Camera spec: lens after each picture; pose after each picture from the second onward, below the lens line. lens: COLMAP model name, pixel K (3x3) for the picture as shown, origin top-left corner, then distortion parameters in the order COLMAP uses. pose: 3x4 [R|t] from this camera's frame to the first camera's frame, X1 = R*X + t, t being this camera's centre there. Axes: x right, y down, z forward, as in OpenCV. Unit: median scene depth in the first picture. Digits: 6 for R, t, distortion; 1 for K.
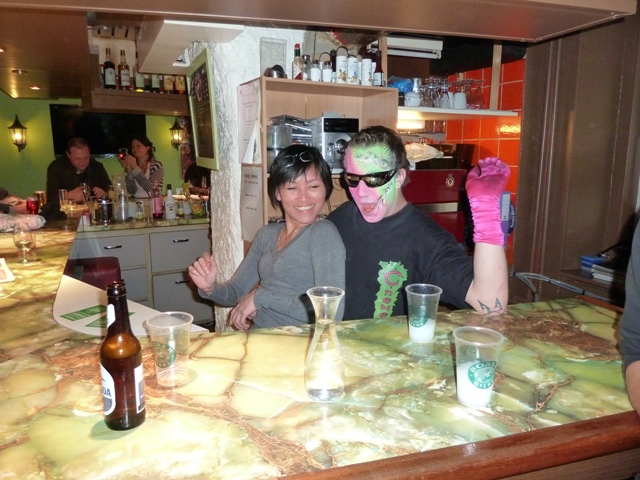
lens RADIAL K [[477.0, 0, 319.4], [0, 477.0, 238.6], [0, 0, 1]] dist [-0.037171, 0.010280]
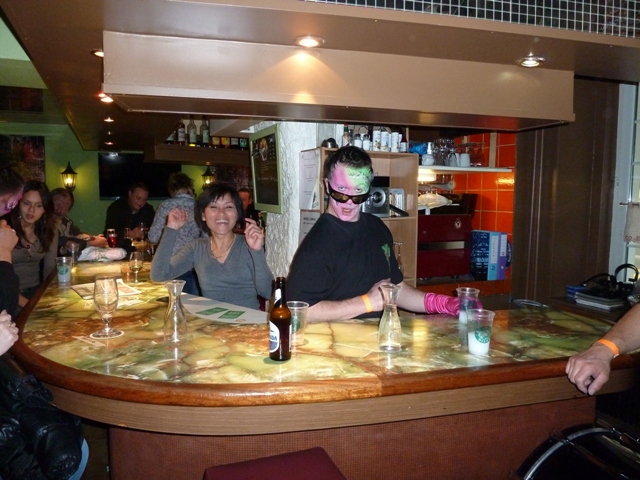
lens RADIAL K [[477.0, 0, 320.6], [0, 477.0, 241.3], [0, 0, 1]] dist [-0.037171, 0.010280]
pose [[0.999944, 0.008010, -0.006888, -0.091847], [-0.008548, 0.996606, -0.081869, 0.035956], [0.006209, 0.081923, 0.996619, -0.289945]]
